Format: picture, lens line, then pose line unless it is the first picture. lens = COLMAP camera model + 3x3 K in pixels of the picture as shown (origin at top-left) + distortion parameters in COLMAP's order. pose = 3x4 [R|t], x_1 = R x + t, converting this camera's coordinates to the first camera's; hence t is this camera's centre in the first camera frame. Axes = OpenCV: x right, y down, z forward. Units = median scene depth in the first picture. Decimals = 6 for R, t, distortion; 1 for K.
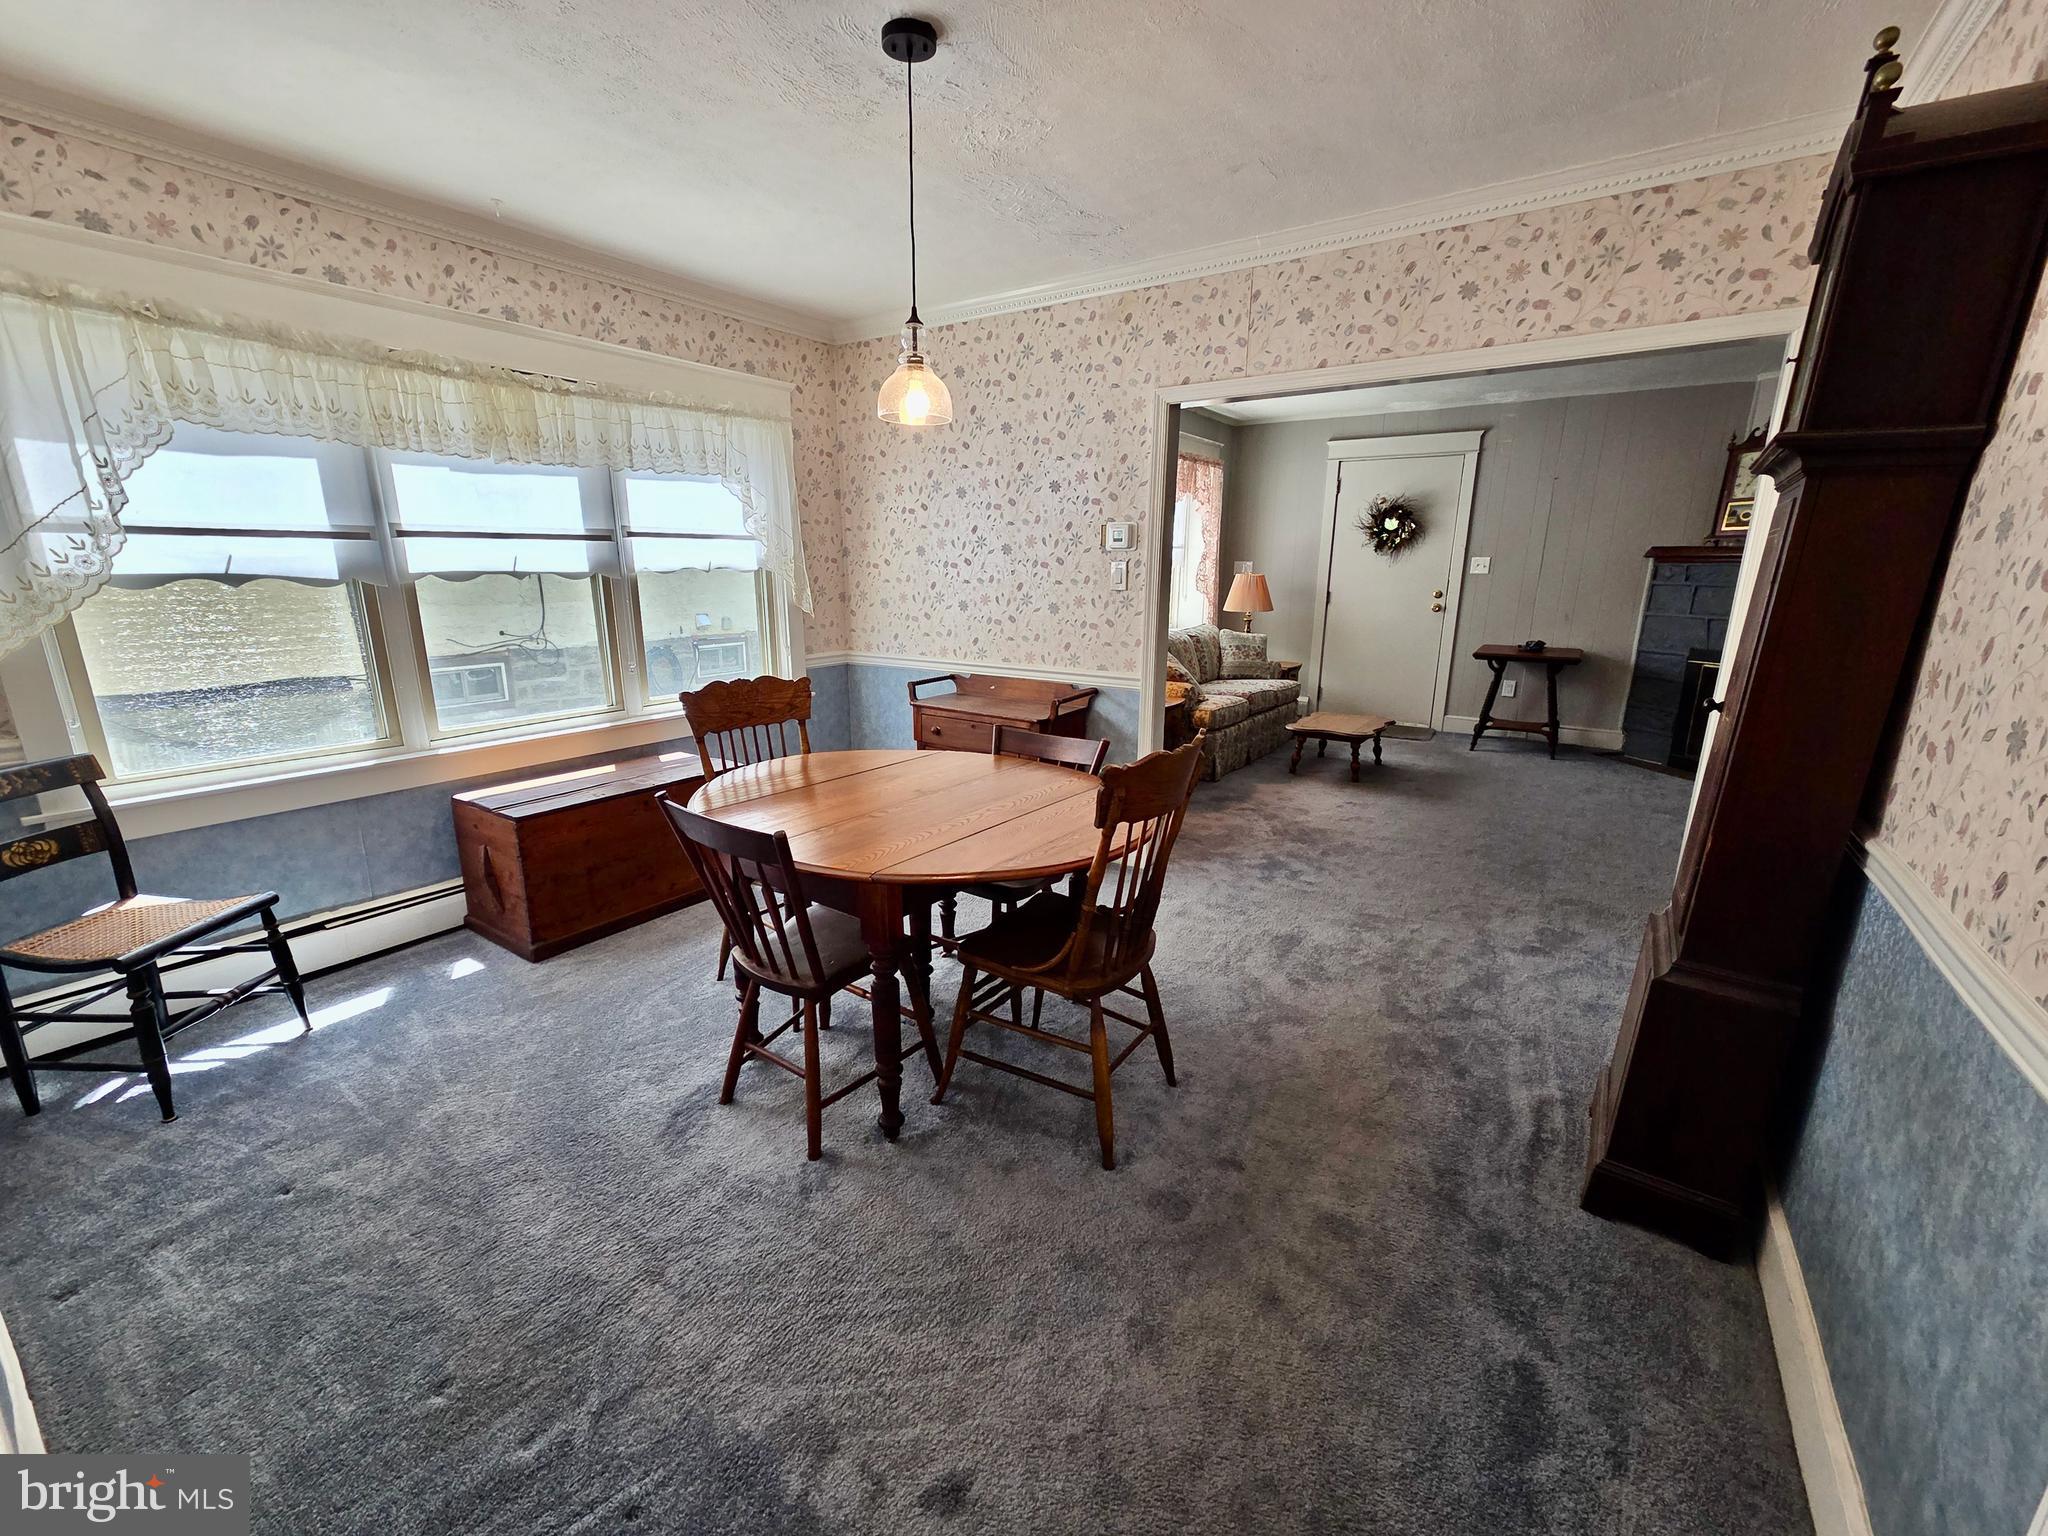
lens RADIAL K [[838.0, 0, 1015.5], [0, 838.0, 777.6], [0, 0, 1]] dist [0.001700, -0.002042]
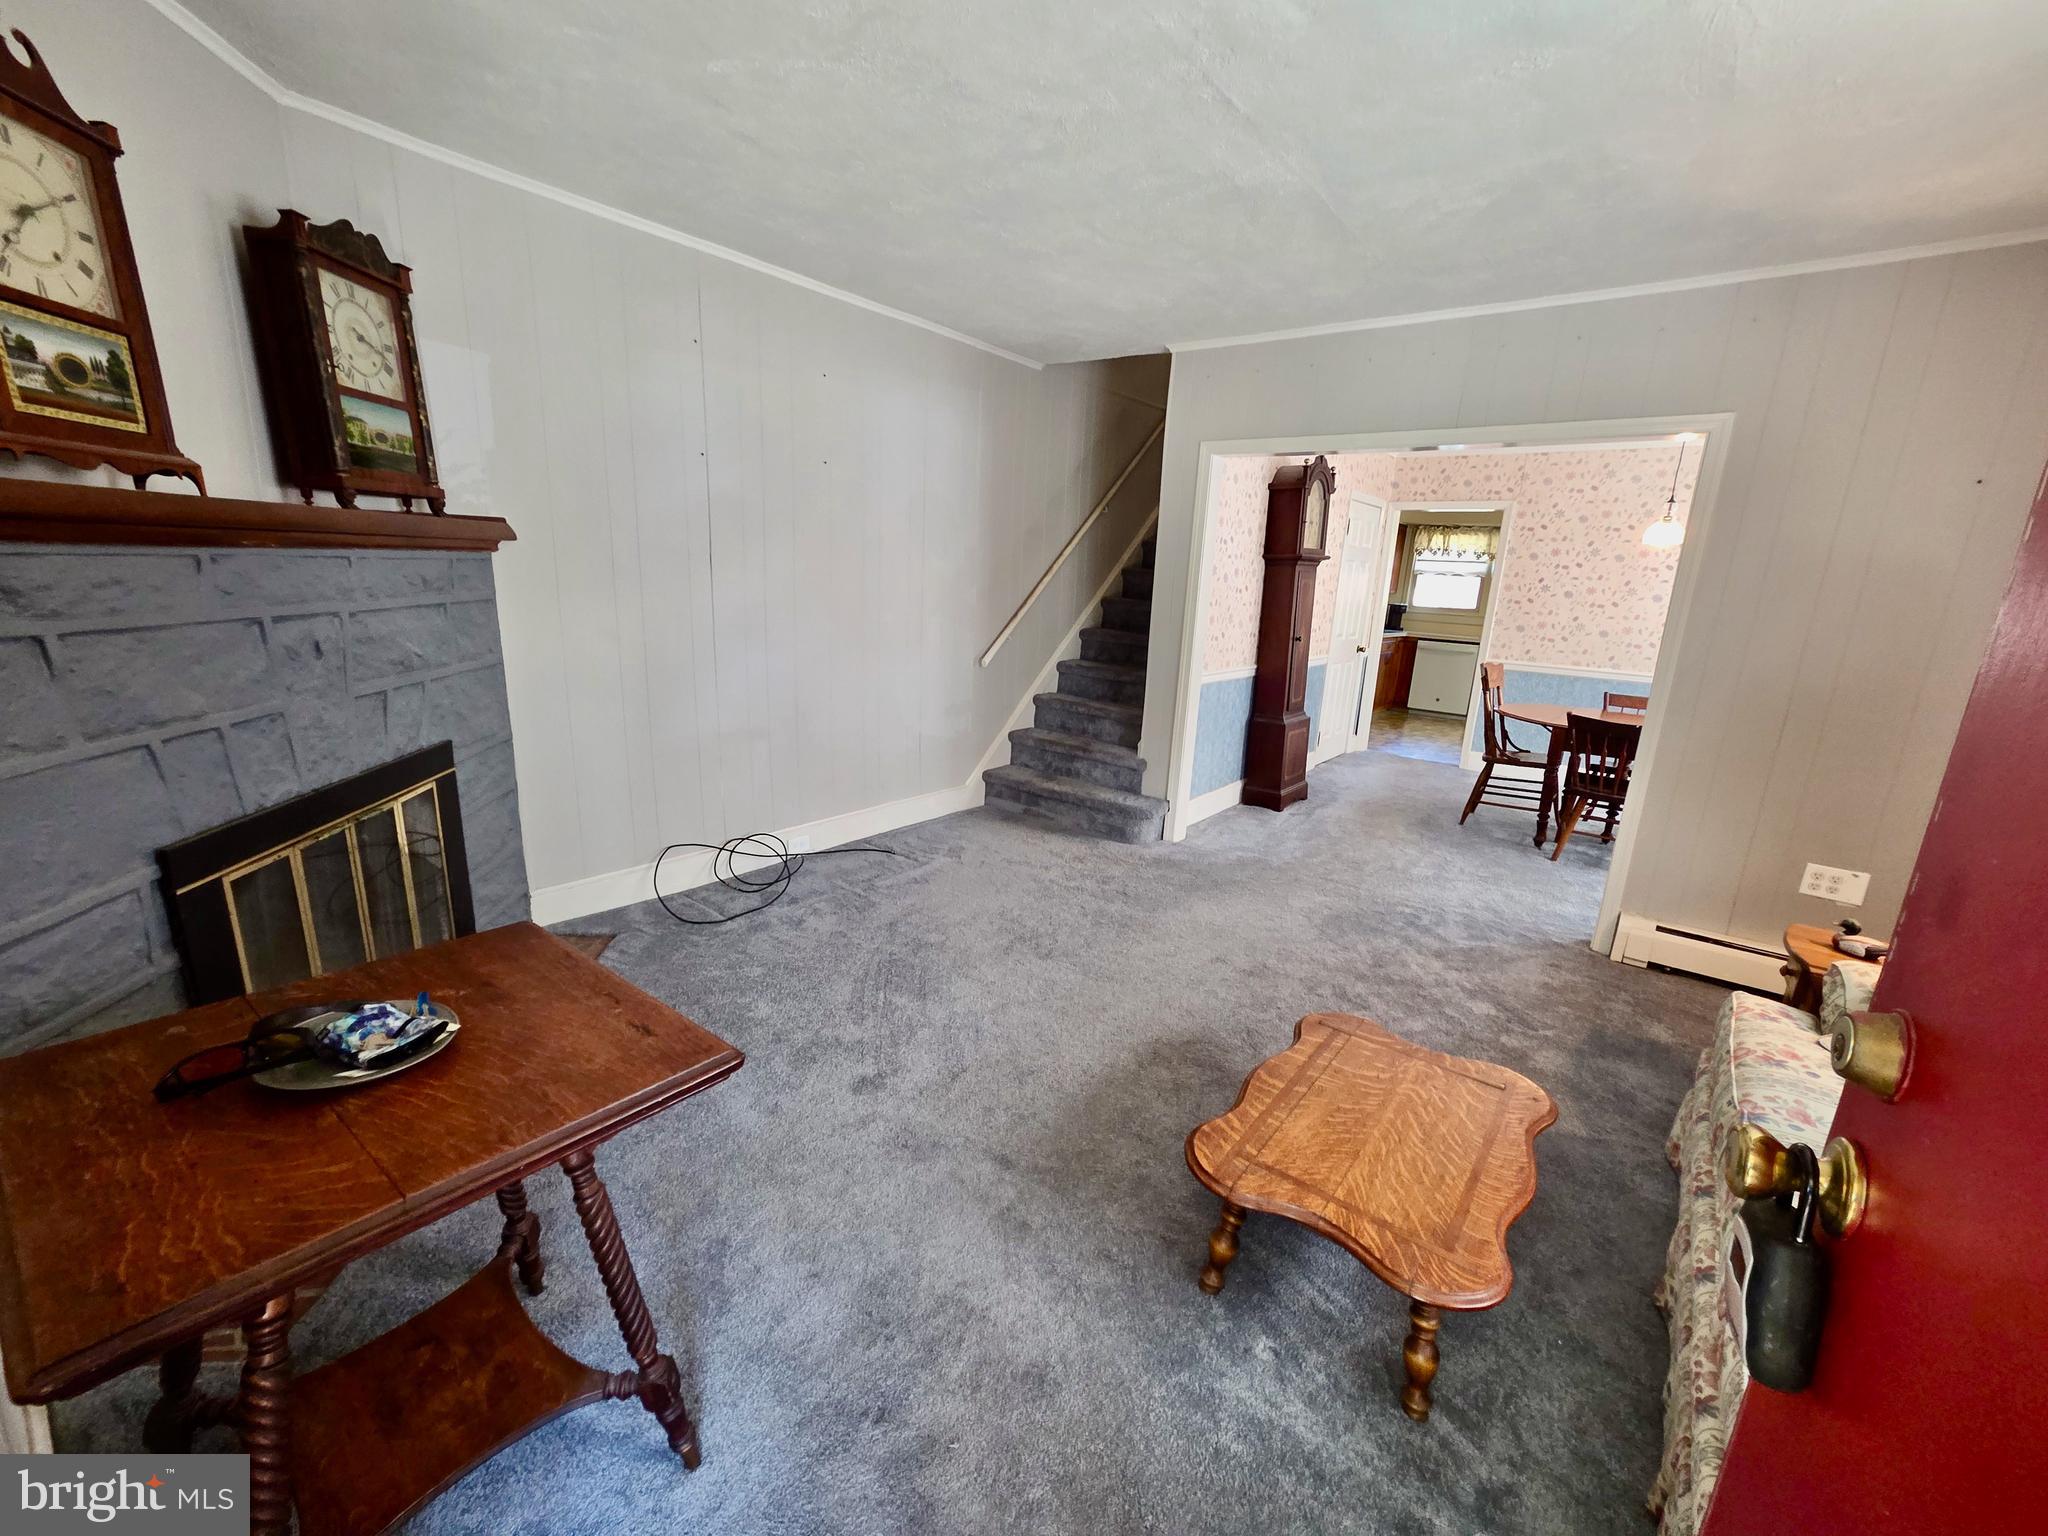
lens RADIAL K [[838.0, 0, 1015.5], [0, 838.0, 777.6], [0, 0, 1]] dist [0.001700, -0.002042]
pose [[-0.996696, -0.060503, 0.054198, 0.496488], [-0.027875, 0.881481, 0.471397, -0.306865], [-0.076295, 0.468328, -0.880254, 1.179799]]
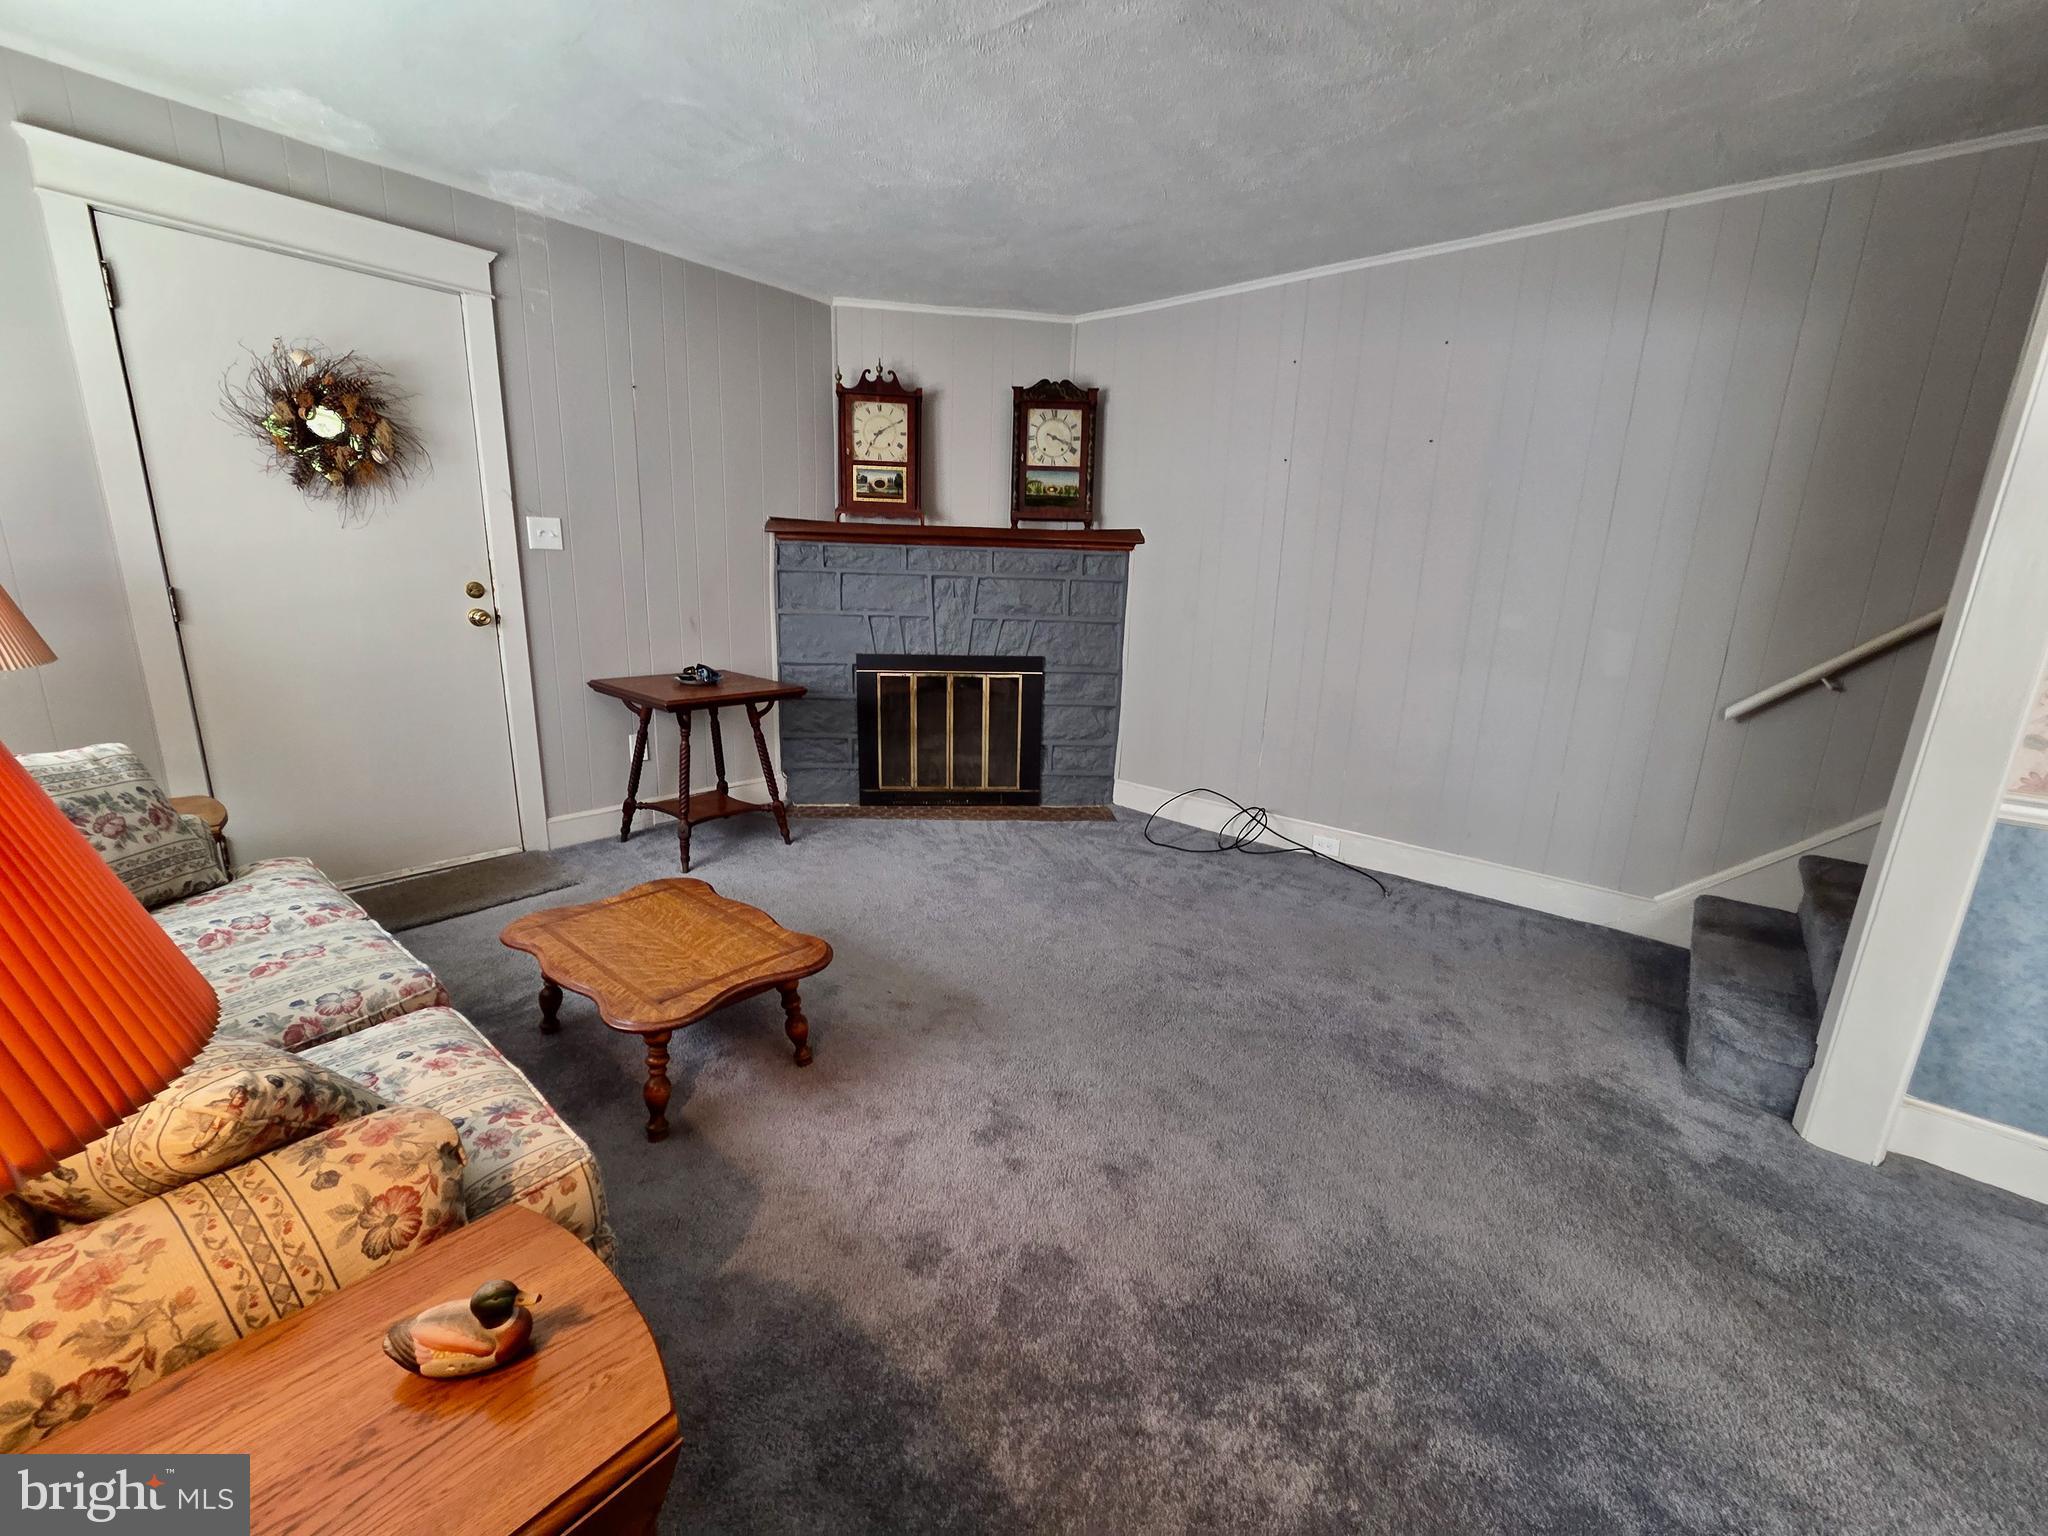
lens RADIAL K [[838.0, 0, 1015.5], [0, 838.0, 777.6], [0, 0, 1]] dist [0.001700, -0.002042]
pose [[0.100874, -0.244012, 0.964512, 0.048787], [0.211943, 0.952474, 0.218800, -0.179136], [-0.972062, 0.182350, 0.147797, 0.744536]]
